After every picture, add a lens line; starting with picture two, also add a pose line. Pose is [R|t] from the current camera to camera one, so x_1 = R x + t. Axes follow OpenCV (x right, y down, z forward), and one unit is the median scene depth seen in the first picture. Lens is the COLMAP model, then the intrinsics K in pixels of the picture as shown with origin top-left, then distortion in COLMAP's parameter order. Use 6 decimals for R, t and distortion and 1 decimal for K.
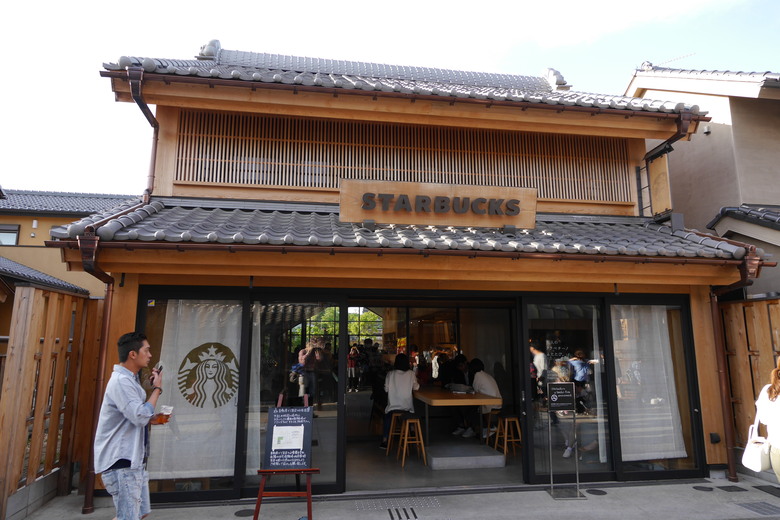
lens RADIAL K [[515.9, 0, 389.6], [0, 515.9, 243.8], [0, 0, 1]] dist [-0.023273, 0.000643]
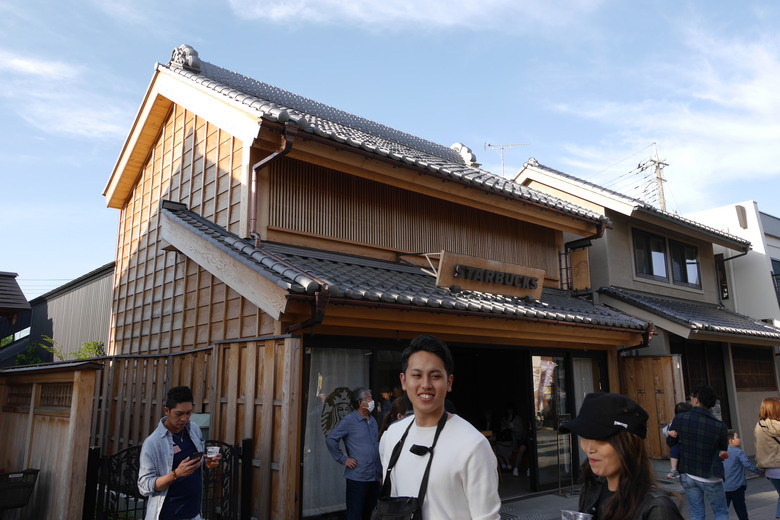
lens RADIAL K [[615.9, 0, 390.0], [0, 615.9, 260.0], [0, 0, 1]] dist [0.005878, 0.003826]
pose [[0.853559, 0.097985, 0.511699, -0.747230], [-0.087608, 0.995164, -0.044424, -0.022632], [-0.513577, -0.006910, 0.858015, -0.138915]]
